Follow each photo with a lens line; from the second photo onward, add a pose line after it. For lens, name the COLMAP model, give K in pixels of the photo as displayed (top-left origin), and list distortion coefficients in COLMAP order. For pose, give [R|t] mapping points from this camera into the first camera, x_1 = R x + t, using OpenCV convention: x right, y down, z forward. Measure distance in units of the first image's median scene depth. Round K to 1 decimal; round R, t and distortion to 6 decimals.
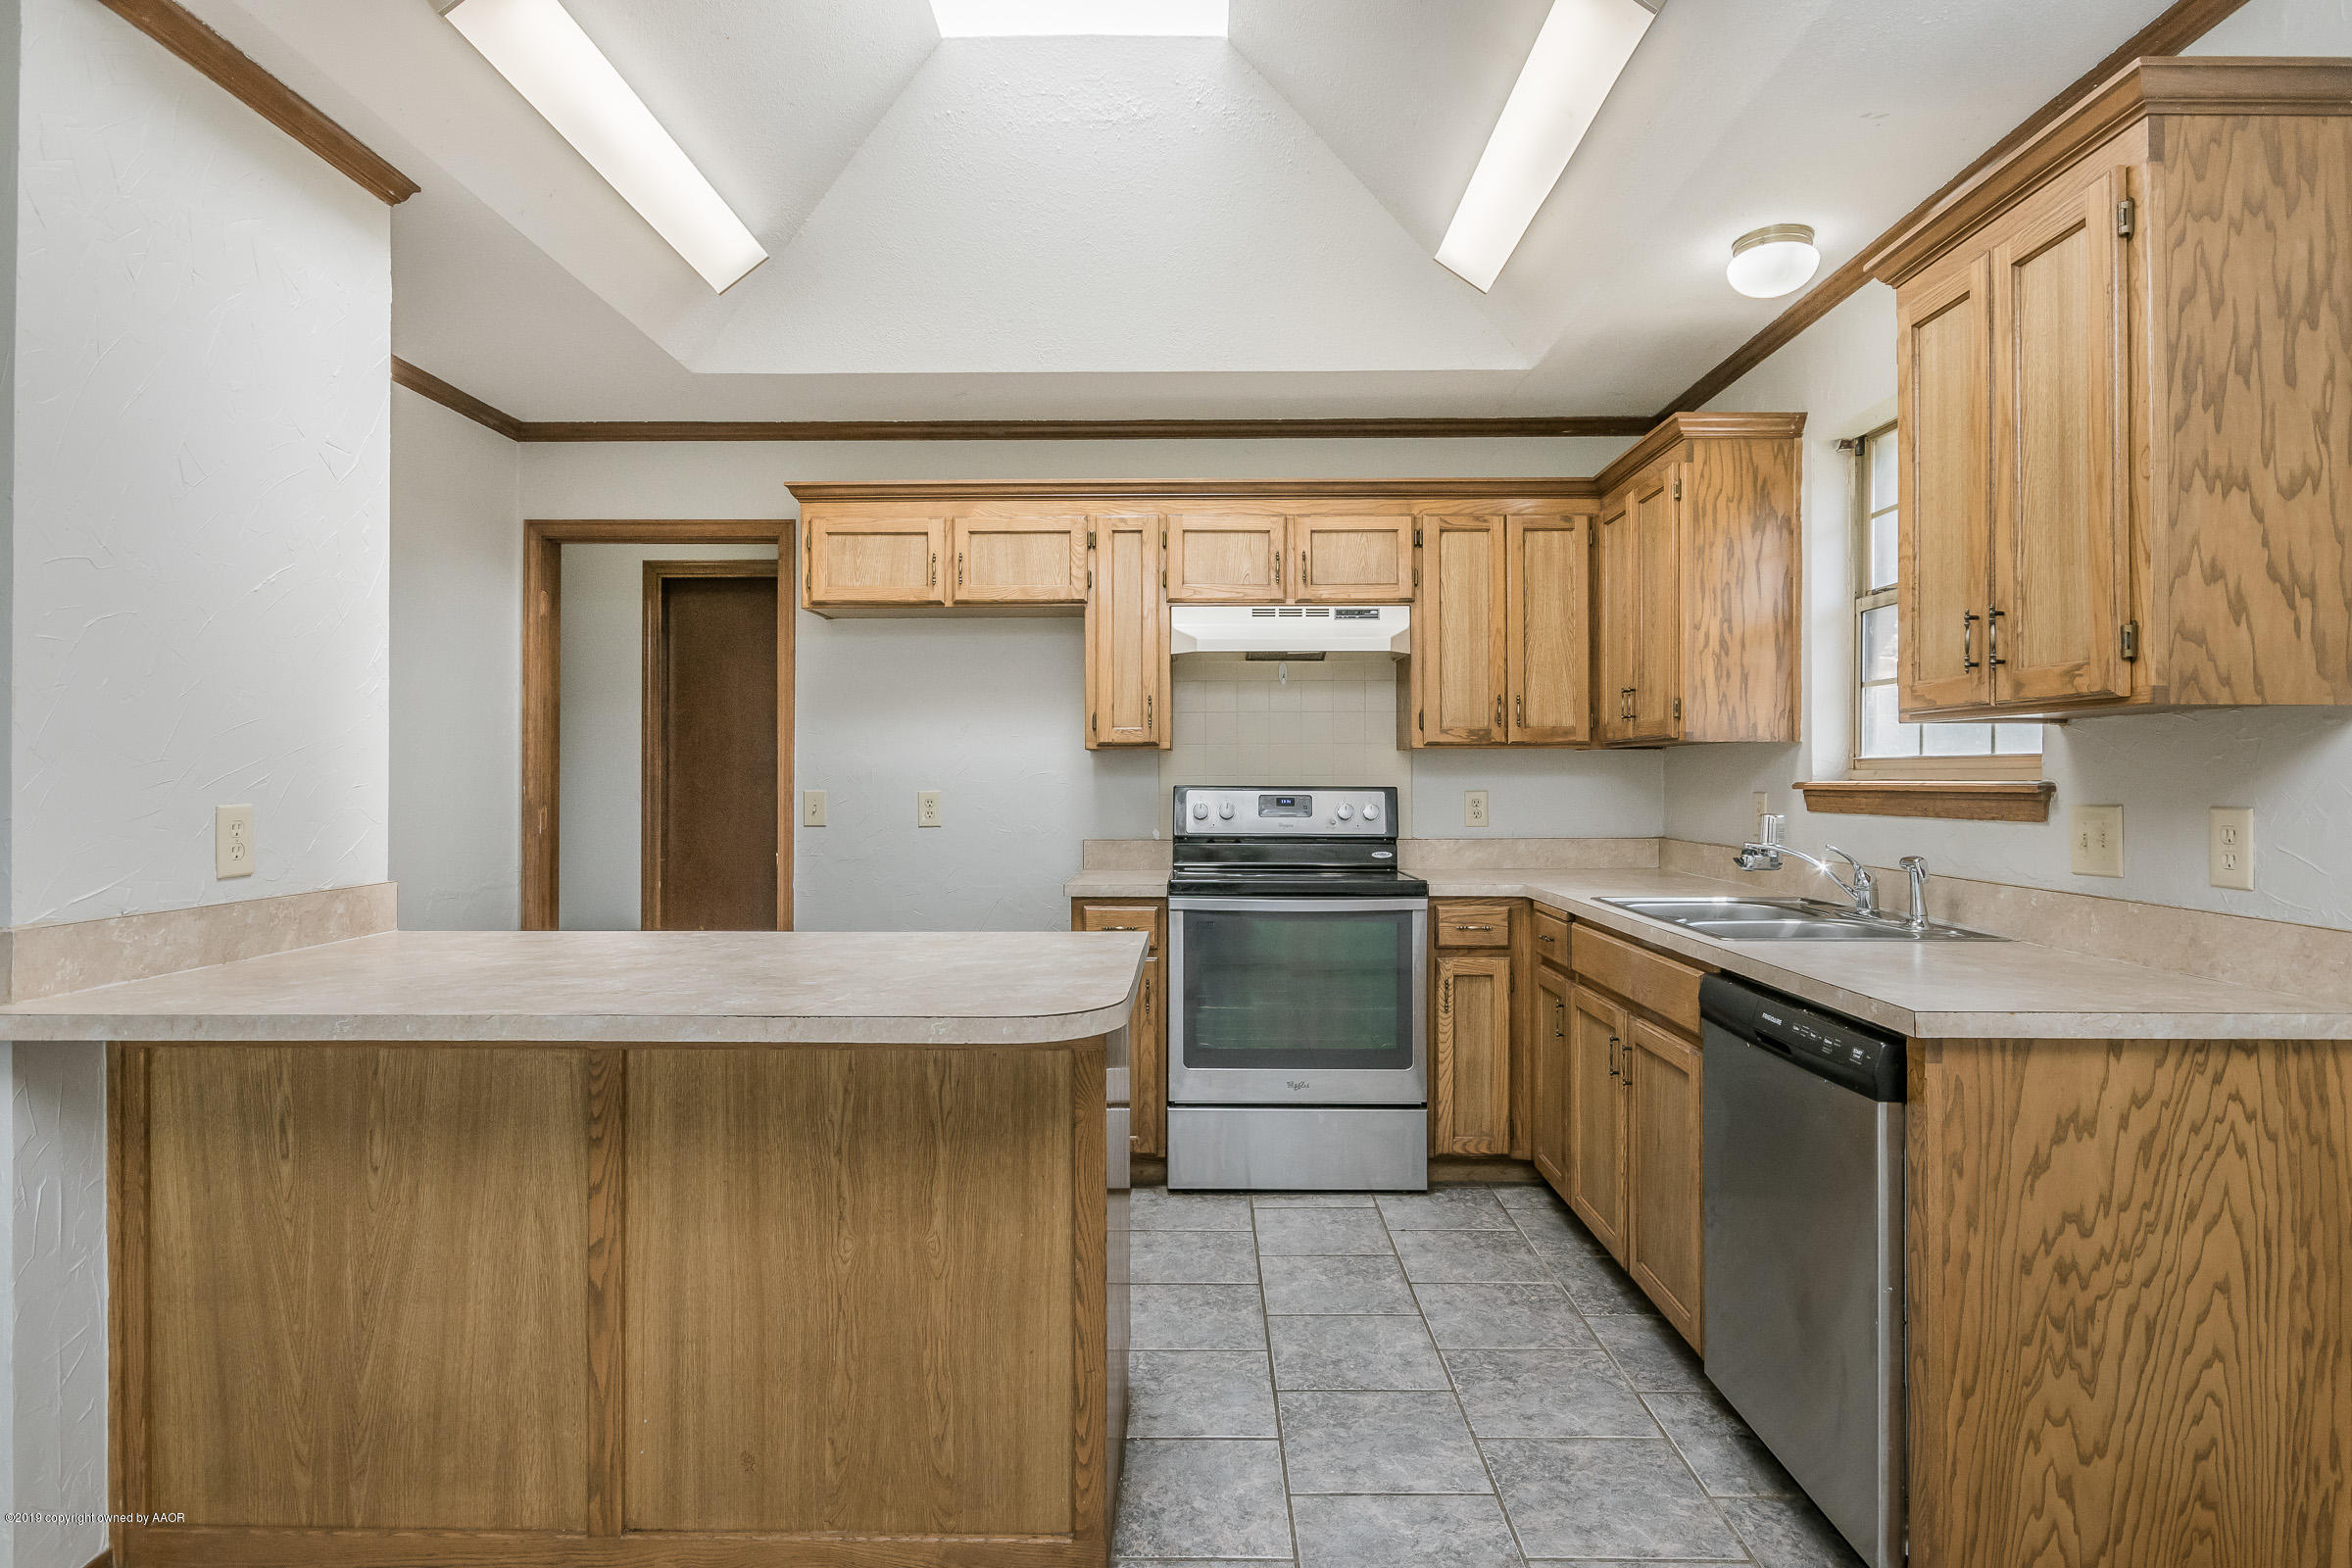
lens RADIAL K [[1255.9, 0, 1183.7], [0, 1255.9, 775.8], [0, 0, 1]] dist [0.005851, -0.005035]
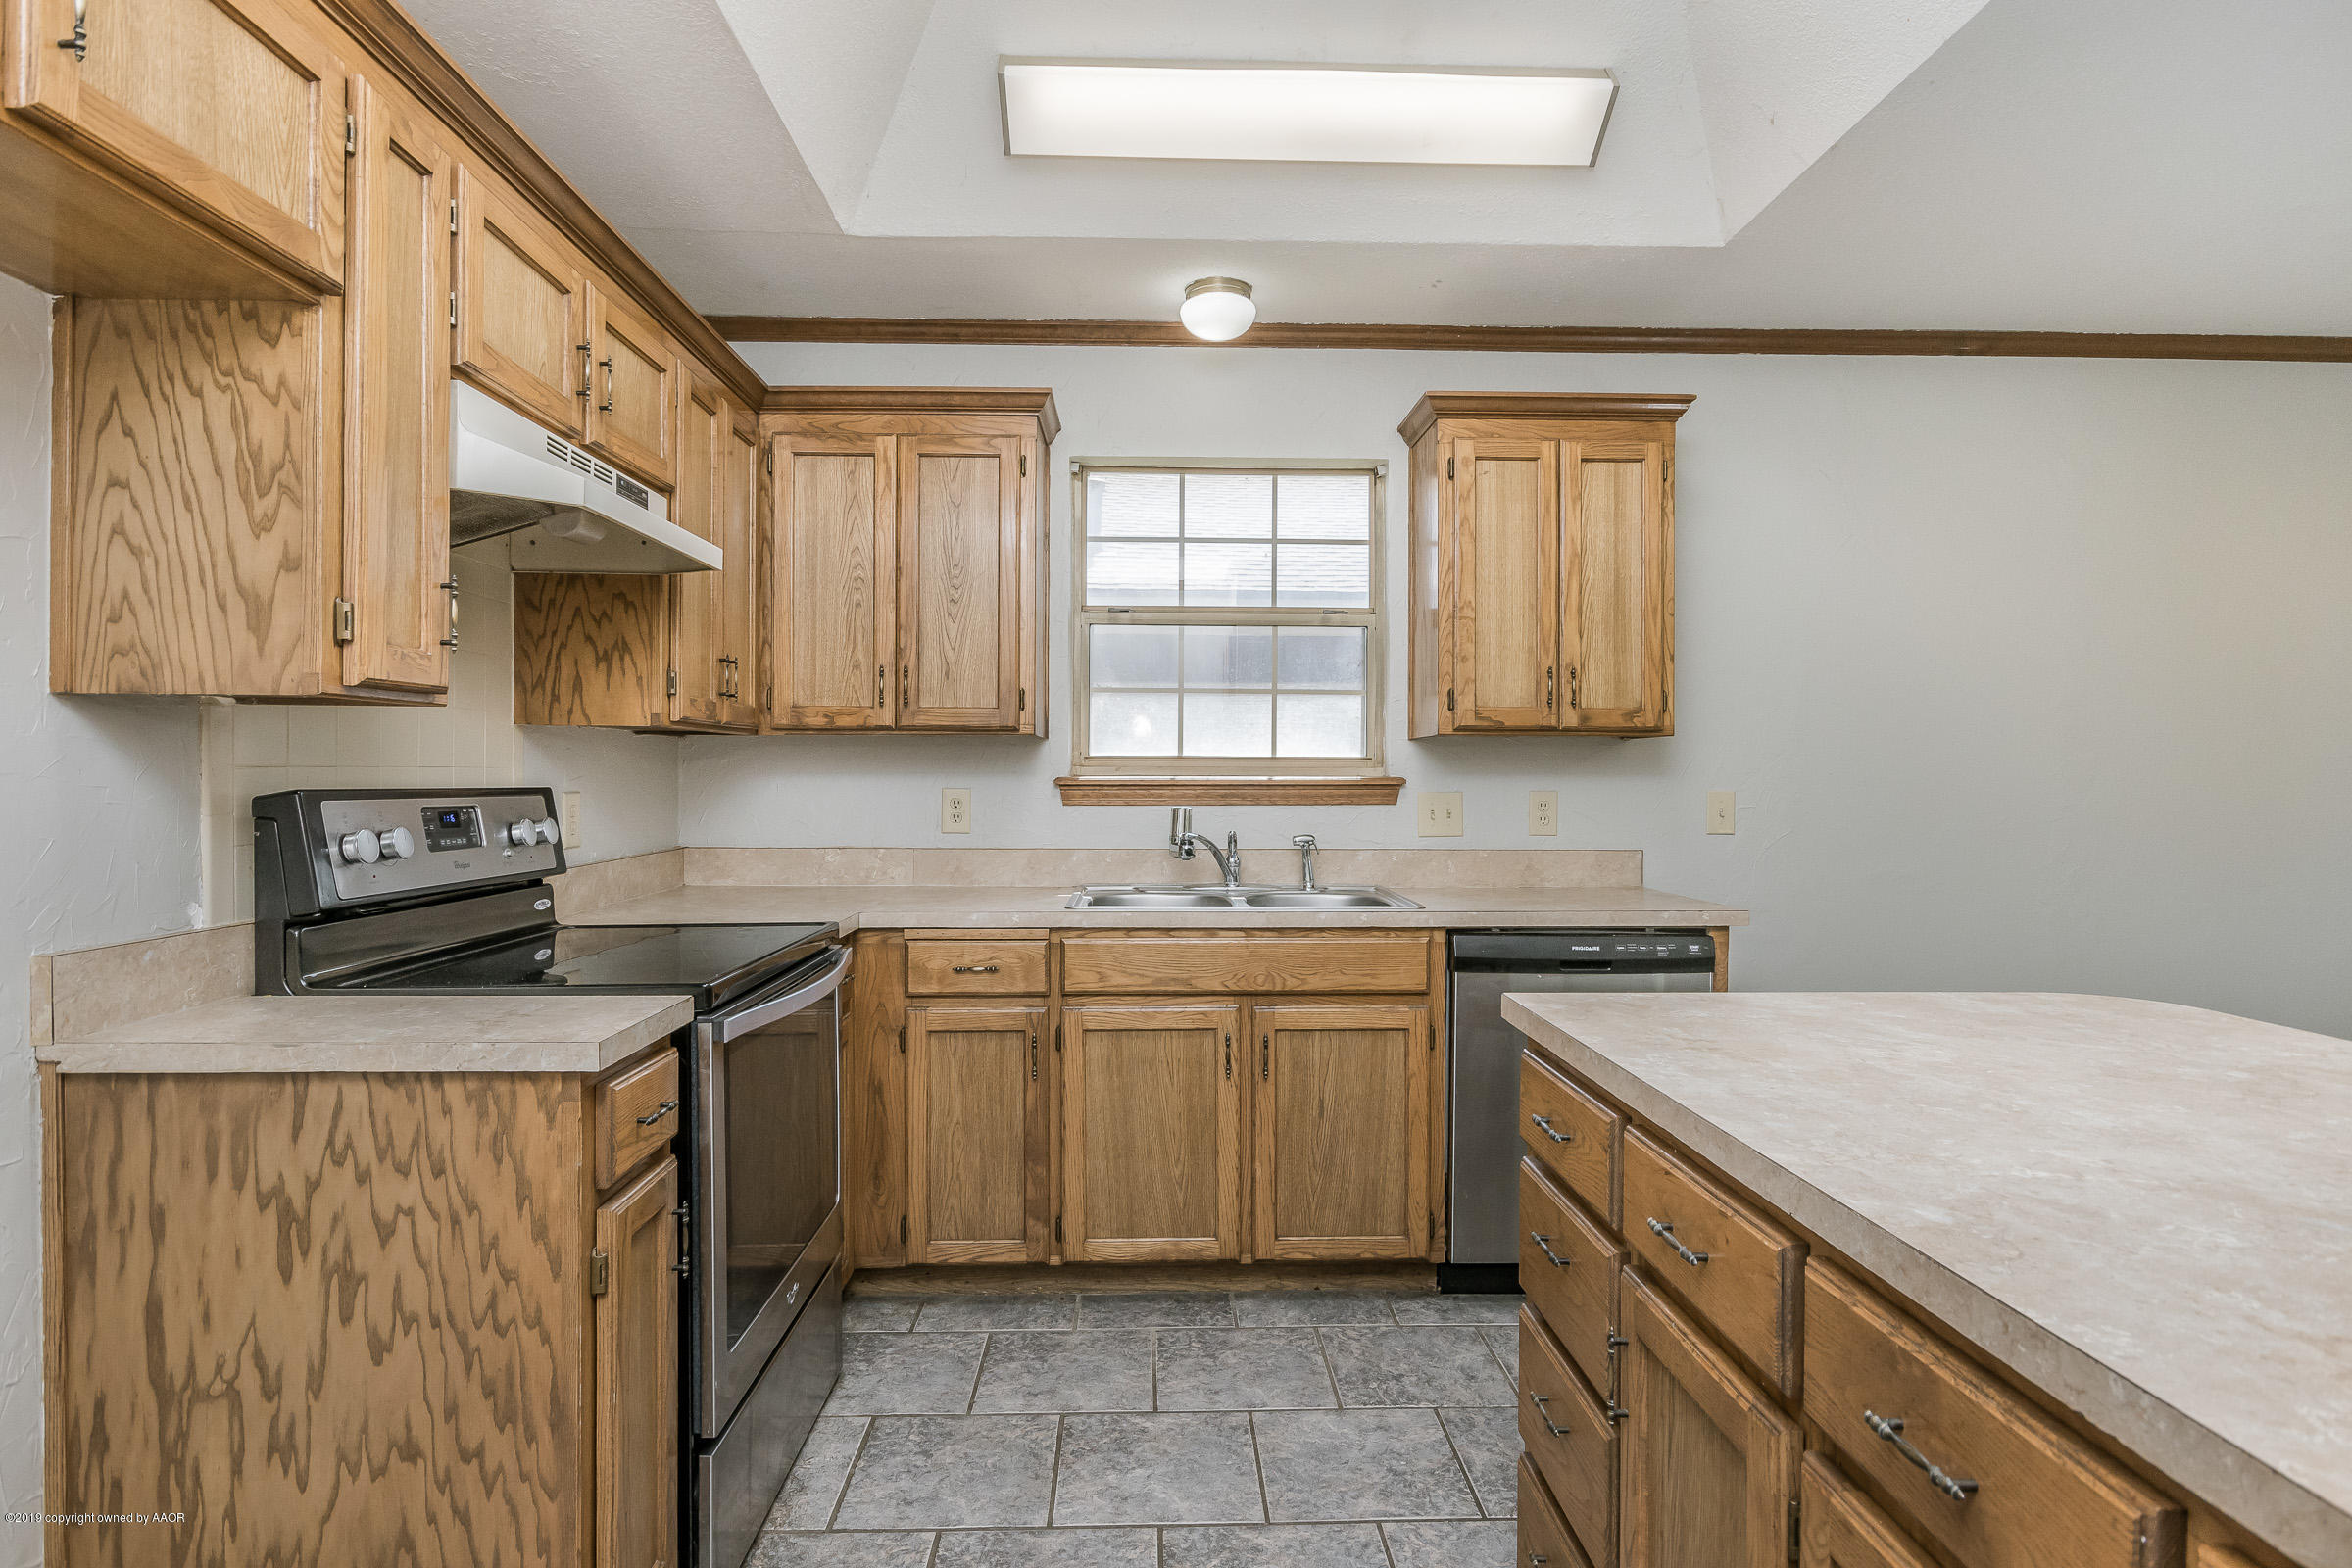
lens RADIAL K [[1255.9, 0, 1185.6], [0, 1255.9, 787.6], [0, 0, 1]] dist [0.005851, -0.005035]
pose [[-0.043907, -0.011847, 0.998965, -0.651046], [-0.003877, 0.999924, 0.011688, 0.000726], [-0.999028, -0.003360, -0.043950, 1.090110]]
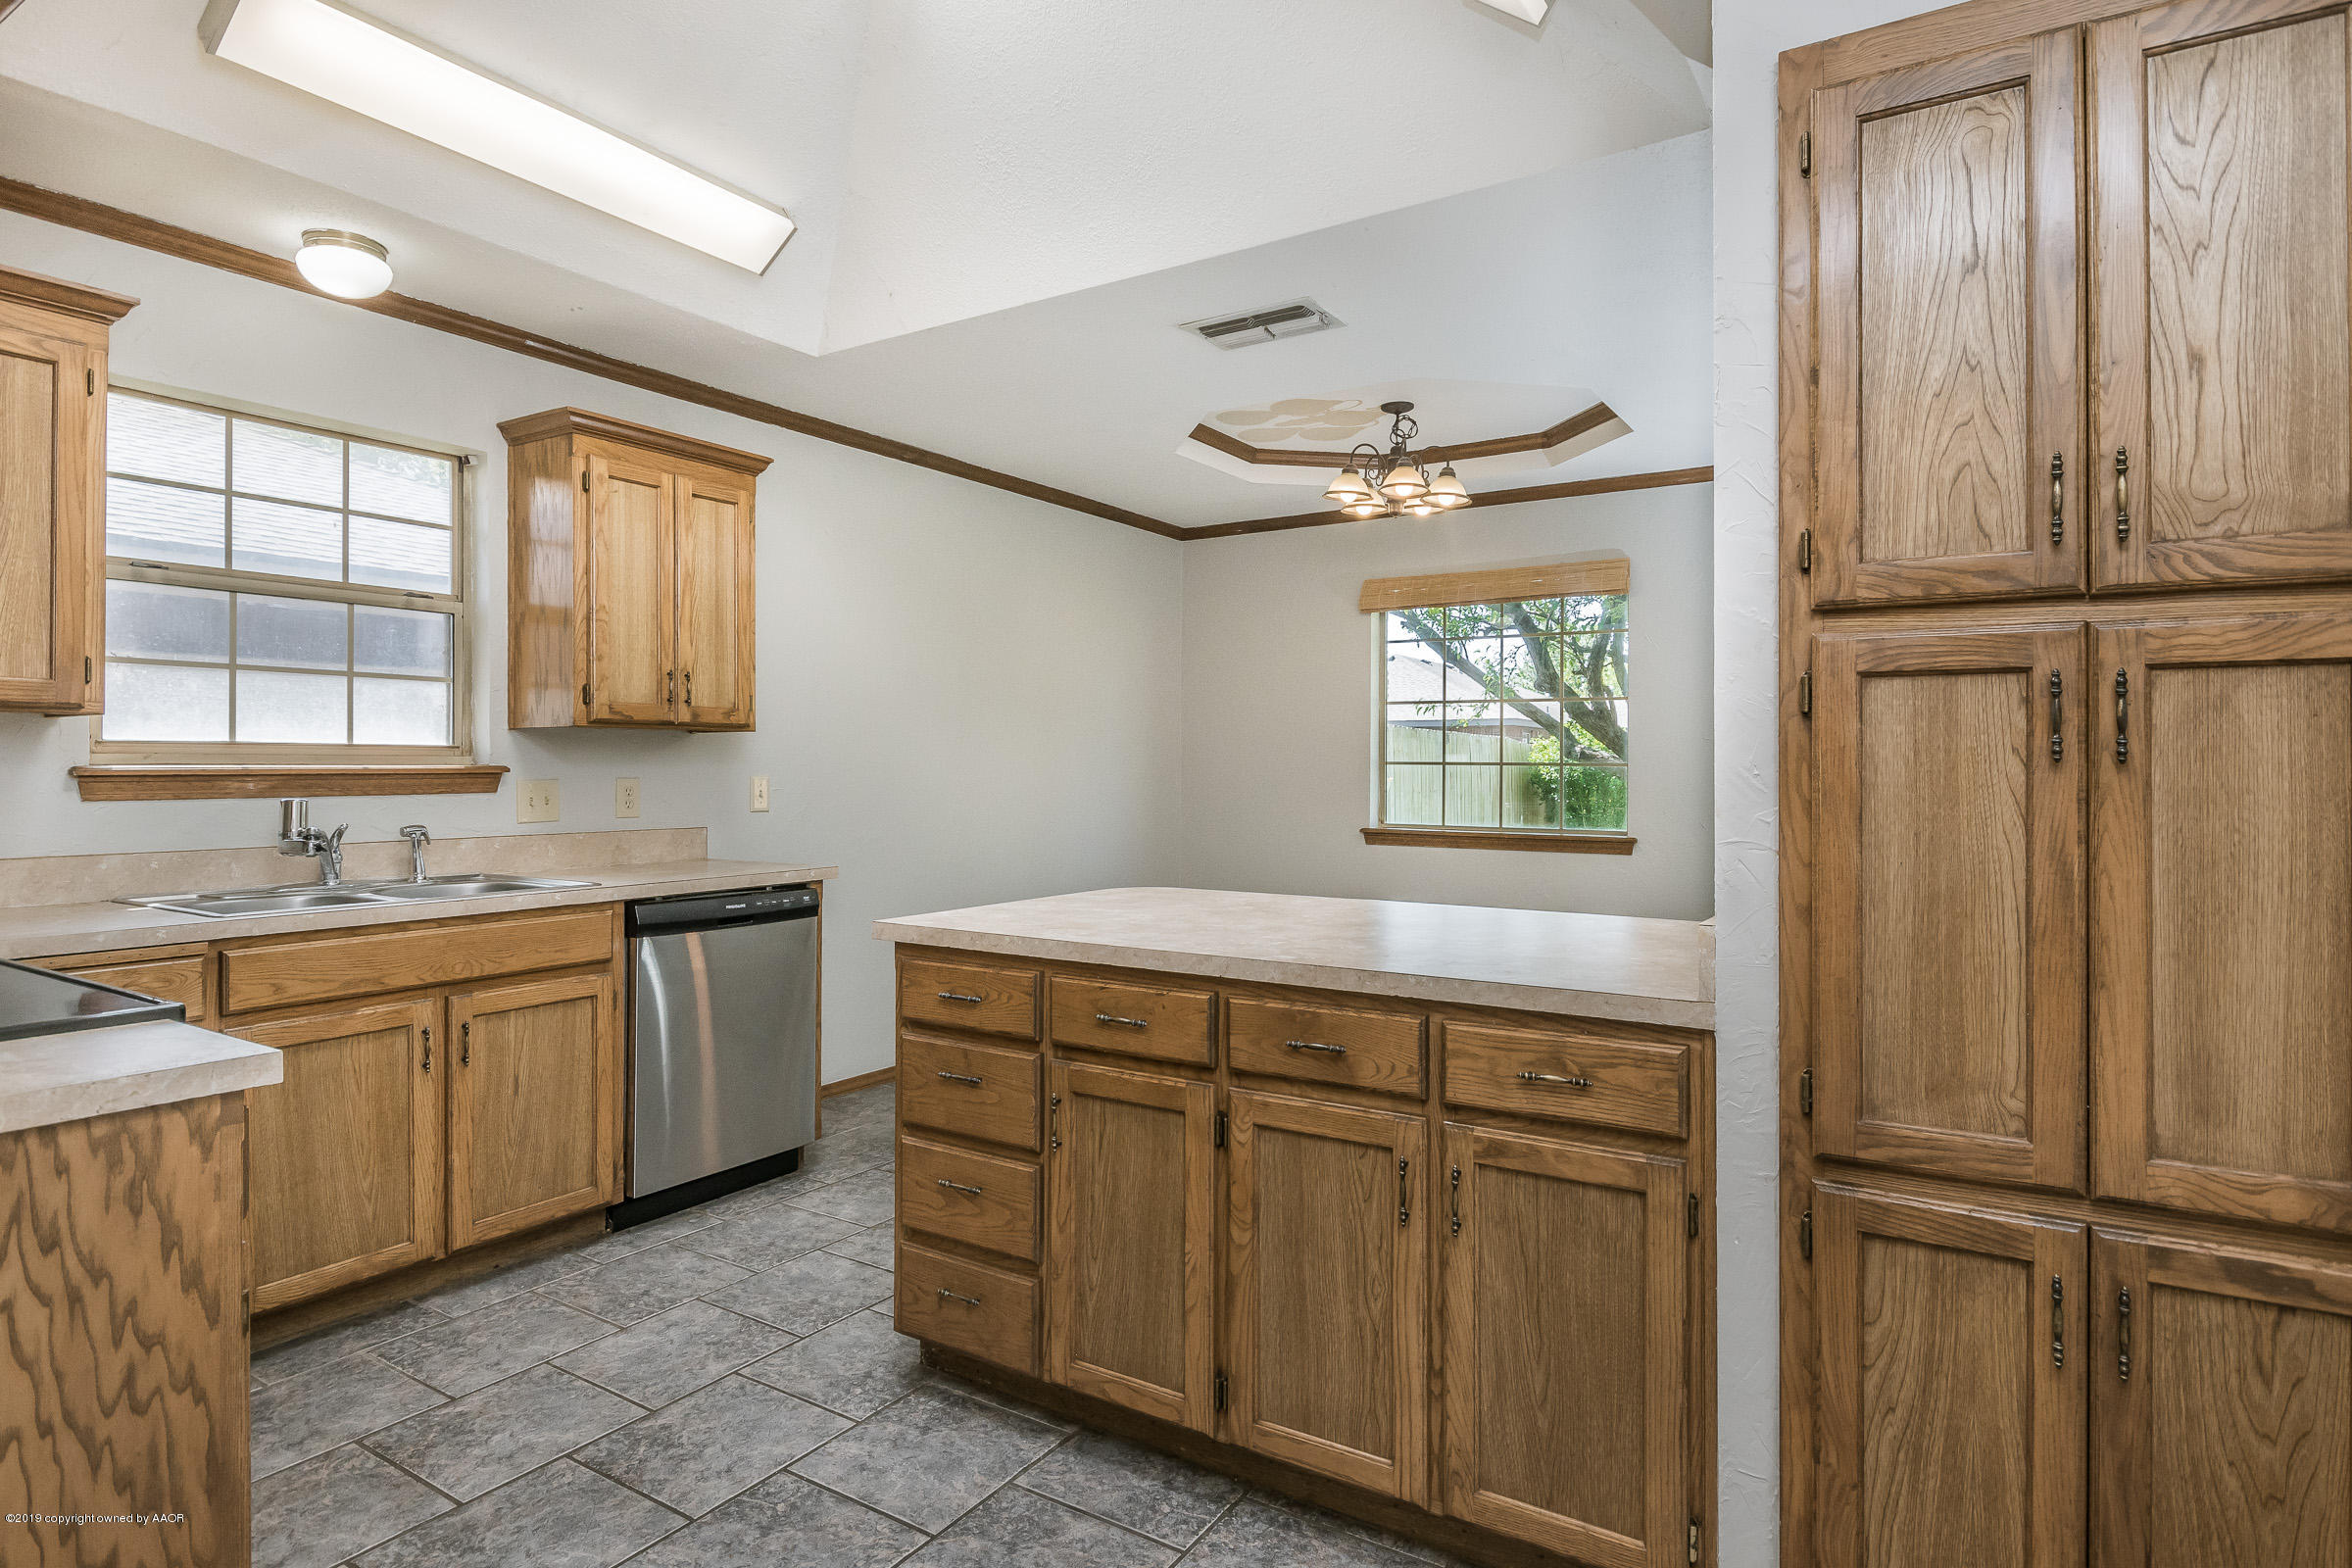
lens RADIAL K [[1255.9, 0, 1183.4], [0, 1255.9, 768.1], [0, 0, 1]] dist [0.005851, -0.005035]
pose [[-0.850550, -0.004046, 0.525878, -0.673101], [-0.003694, 0.999992, 0.001718, 0.001851], [-0.525881, -0.000481, -0.850558, 1.537104]]
